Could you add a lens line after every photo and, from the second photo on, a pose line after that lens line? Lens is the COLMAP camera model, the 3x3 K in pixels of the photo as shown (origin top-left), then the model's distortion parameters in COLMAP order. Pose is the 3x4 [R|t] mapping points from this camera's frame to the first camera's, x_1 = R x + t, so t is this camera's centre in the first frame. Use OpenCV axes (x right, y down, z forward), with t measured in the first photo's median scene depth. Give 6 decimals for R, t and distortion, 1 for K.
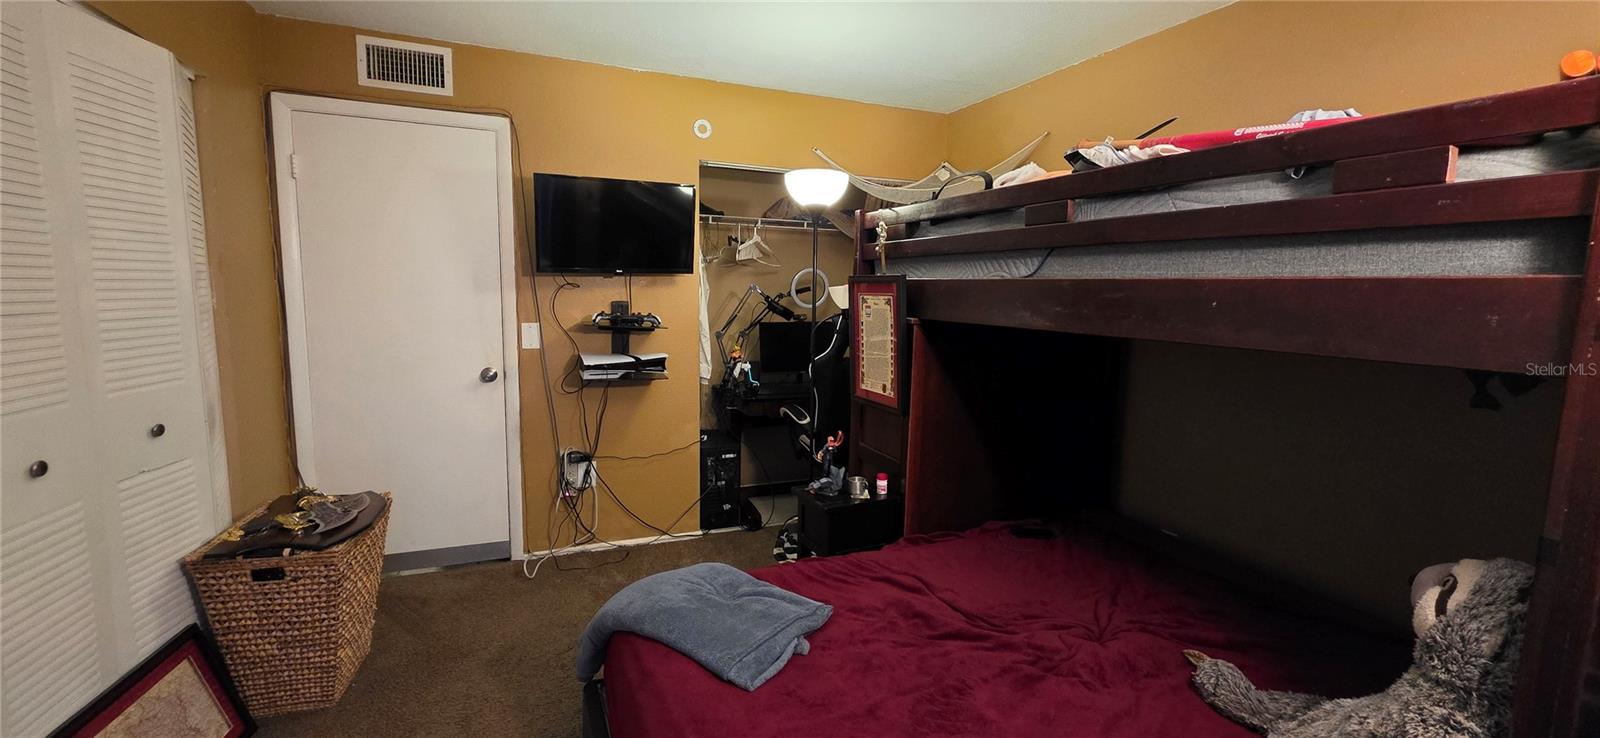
lens RADIAL K [[648.7, 0, 792.4], [0, 648.7, 365.8], [0, 0, 1]] dist [0.001281, -0.000164]
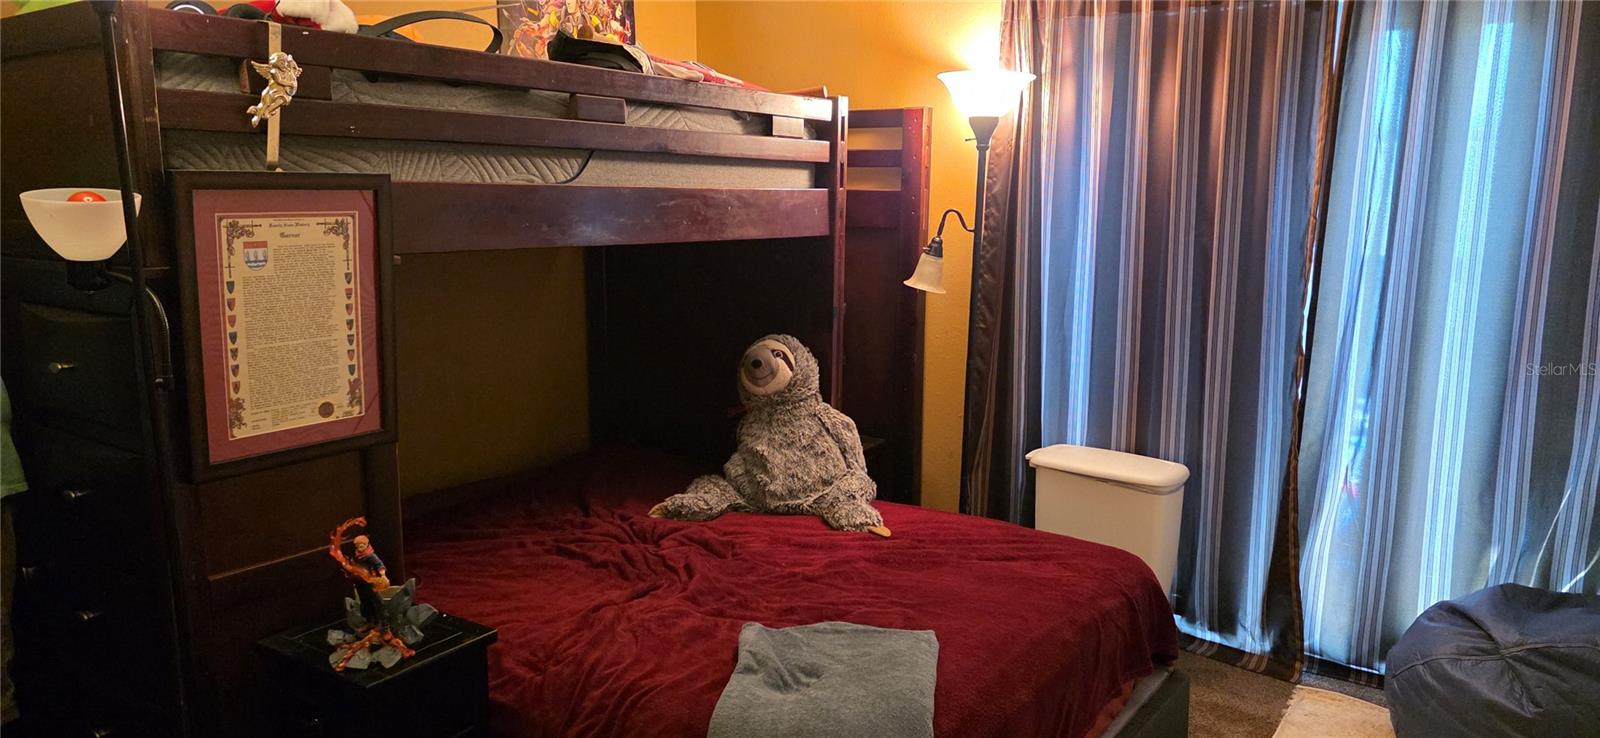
lens RADIAL K [[1077.2, 0, 793.7], [0, 1077.2, 368.0], [0, 0, 1]] dist [0.117542, -0.149759]
pose [[-0.497740, -0.156247, 0.853137, -0.779564], [0.097066, 0.967425, 0.233808, -0.163727], [-0.861878, 0.199186, -0.466360, 1.160458]]
